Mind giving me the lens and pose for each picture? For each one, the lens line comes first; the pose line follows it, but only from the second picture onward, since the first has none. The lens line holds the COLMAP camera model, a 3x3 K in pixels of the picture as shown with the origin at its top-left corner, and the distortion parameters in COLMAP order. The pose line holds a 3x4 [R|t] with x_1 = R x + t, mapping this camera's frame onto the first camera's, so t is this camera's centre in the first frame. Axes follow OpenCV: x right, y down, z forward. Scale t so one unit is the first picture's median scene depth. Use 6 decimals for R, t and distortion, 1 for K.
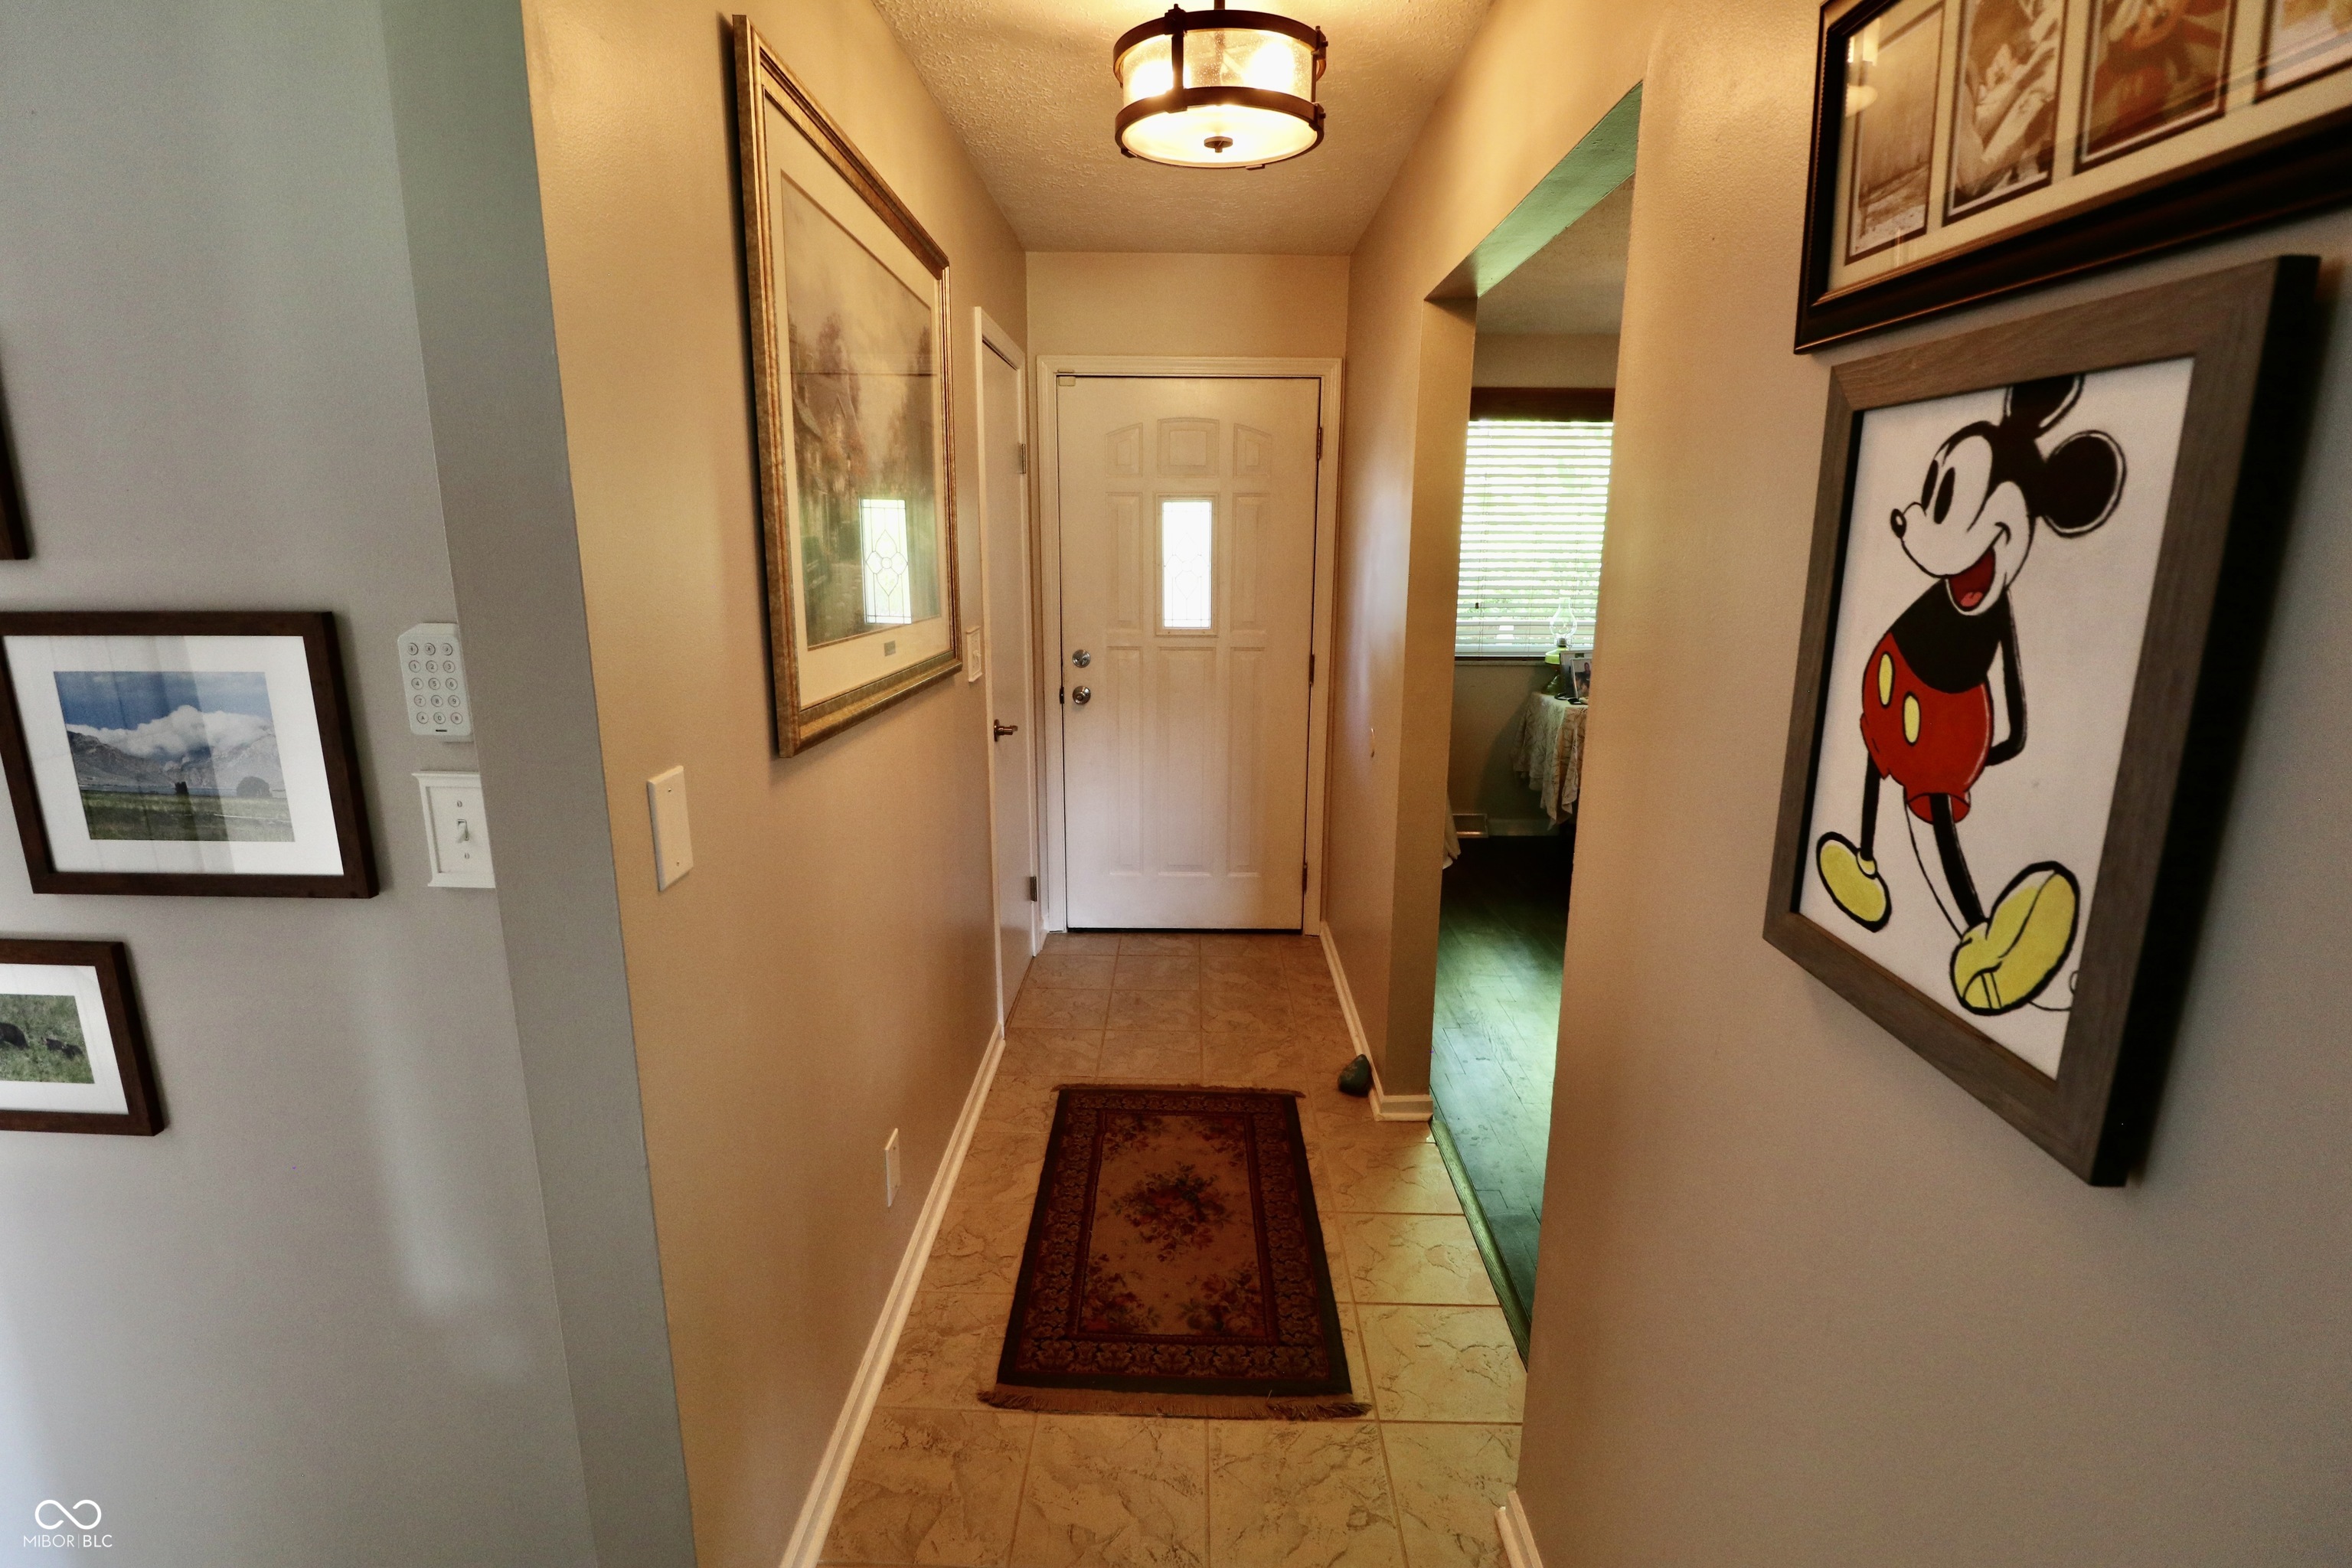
lens RADIAL K [[1086.8, 0, 1176.0], [0, 1086.8, 784.0], [0, 0, 1]] dist [-0.038660, 0.000261]
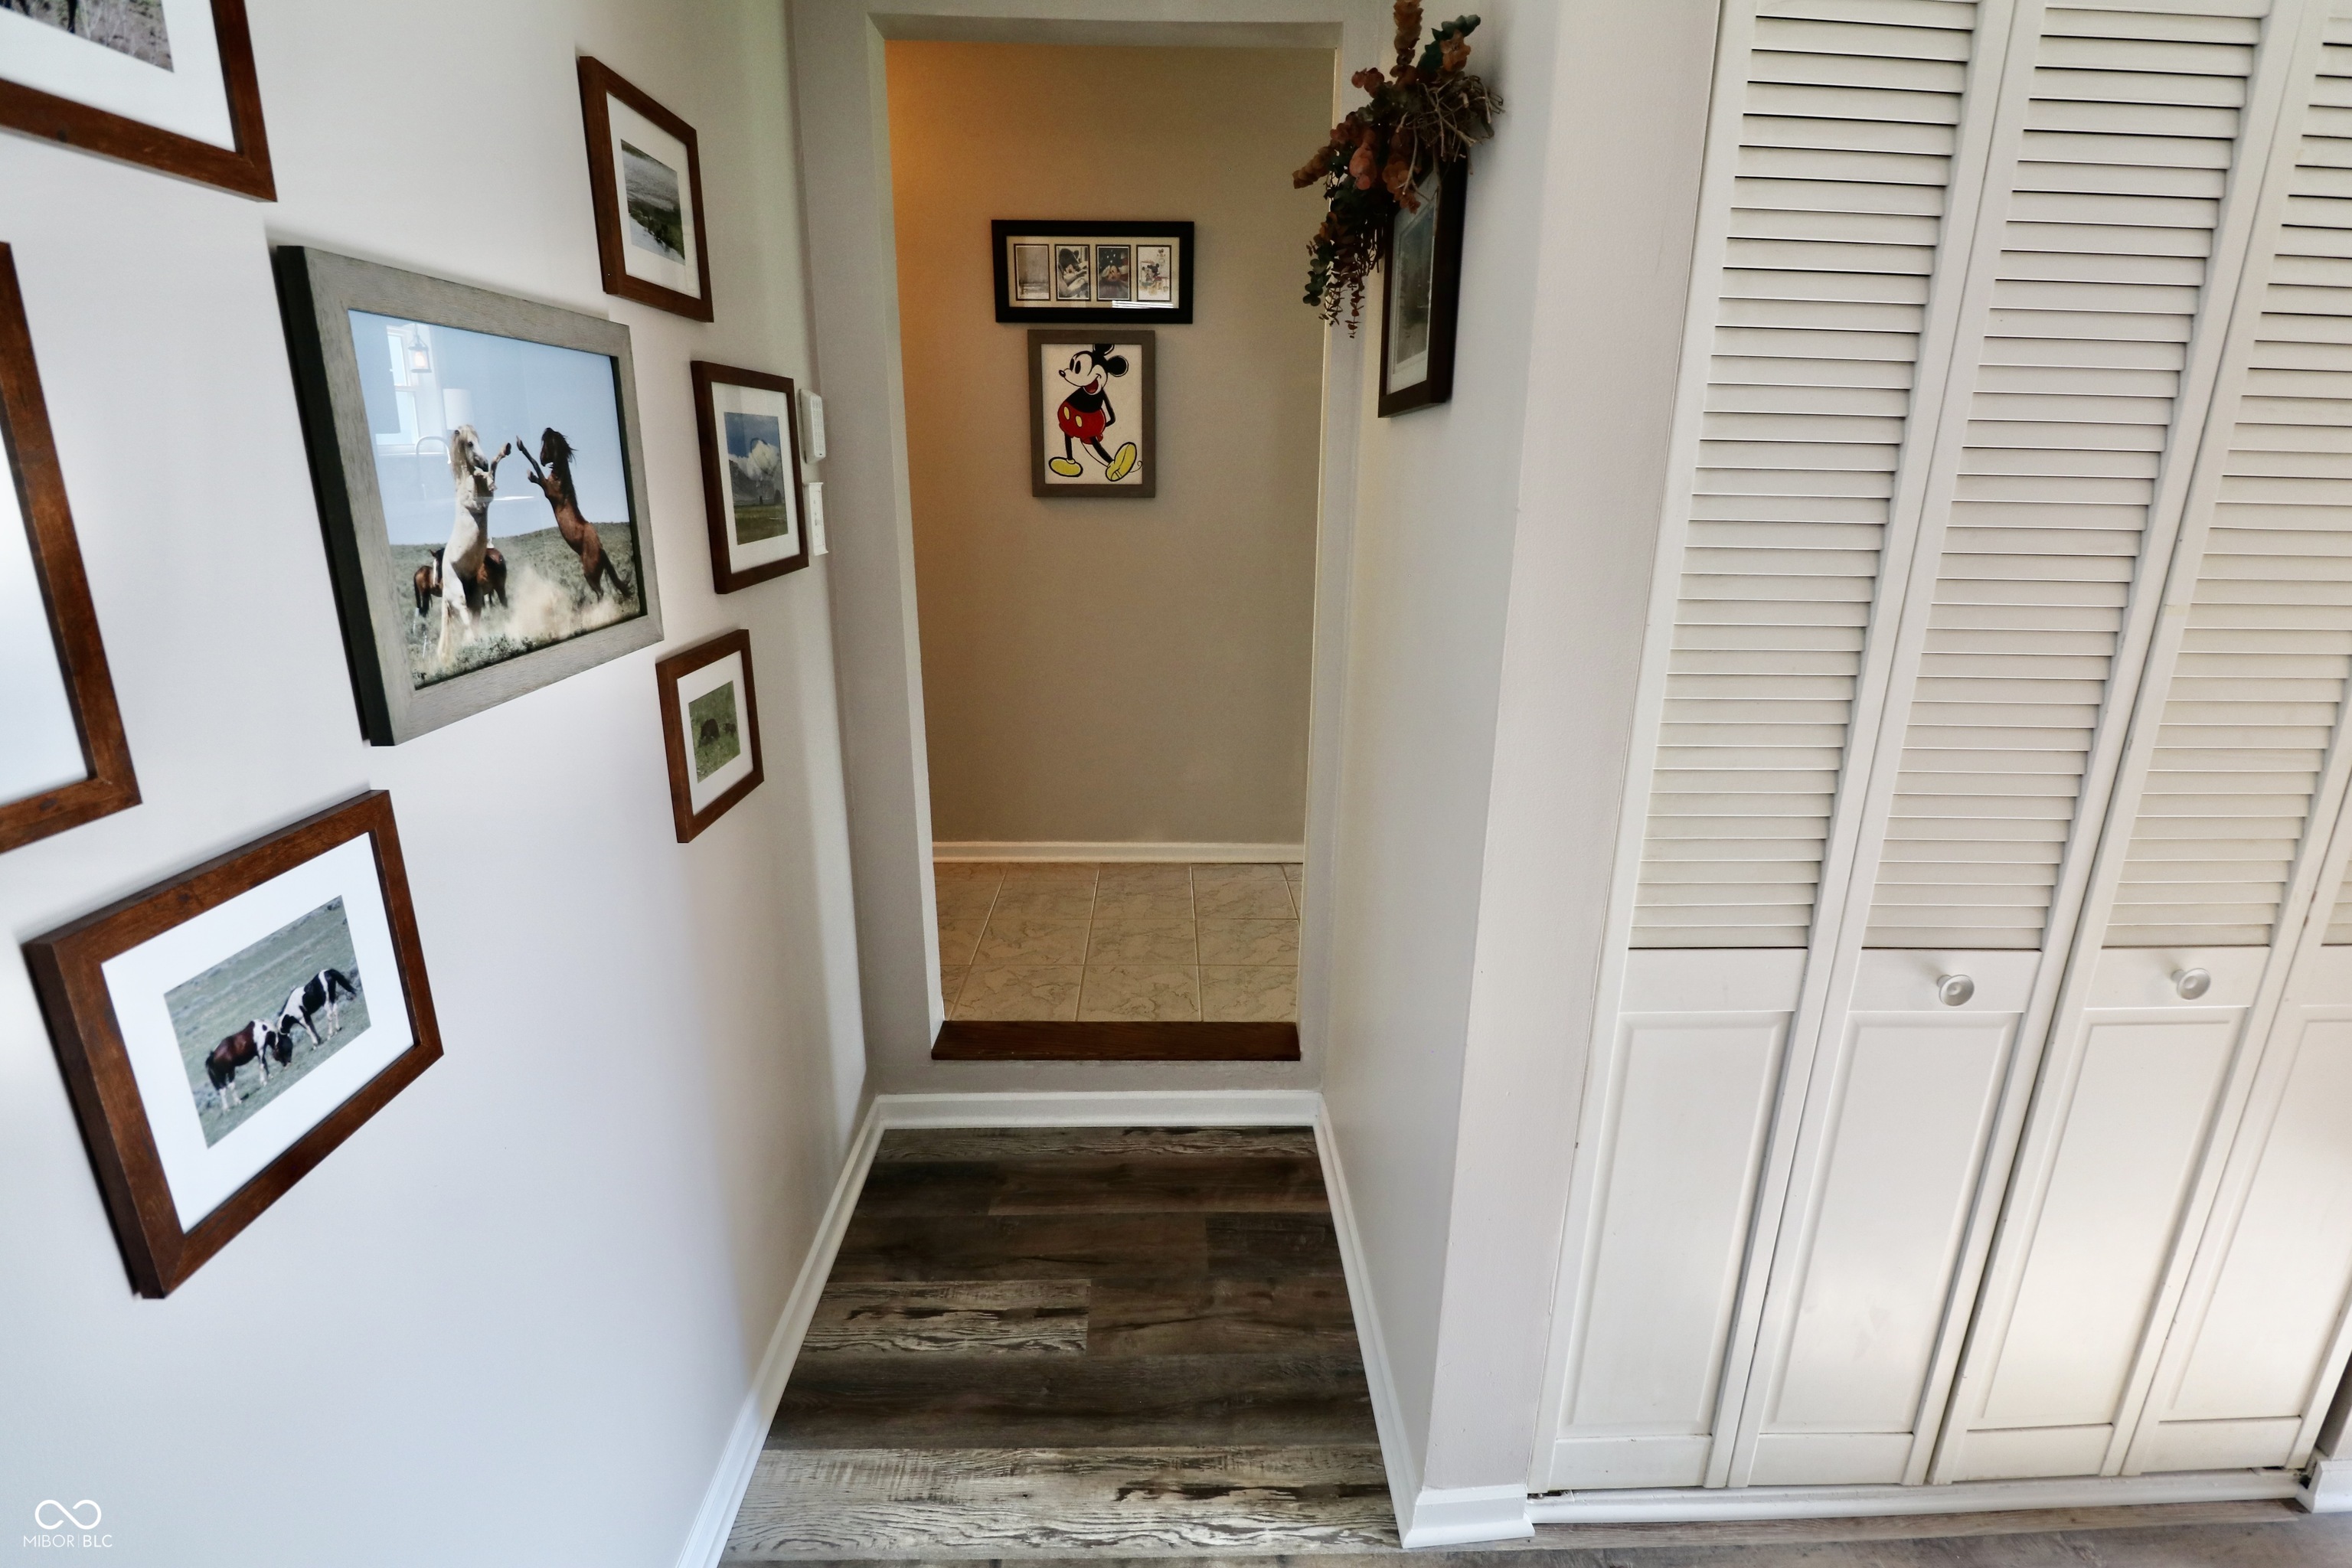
lens RADIAL K [[1086.8, 0, 1176.0], [0, 1086.8, 784.0], [0, 0, 1]] dist [-0.038660, 0.000261]
pose [[-0.075928, -0.281899, 0.956435, -4.214242], [0.225493, 0.929500, 0.291861, 0.122394], [-0.971282, 0.237829, -0.007009, 1.086124]]
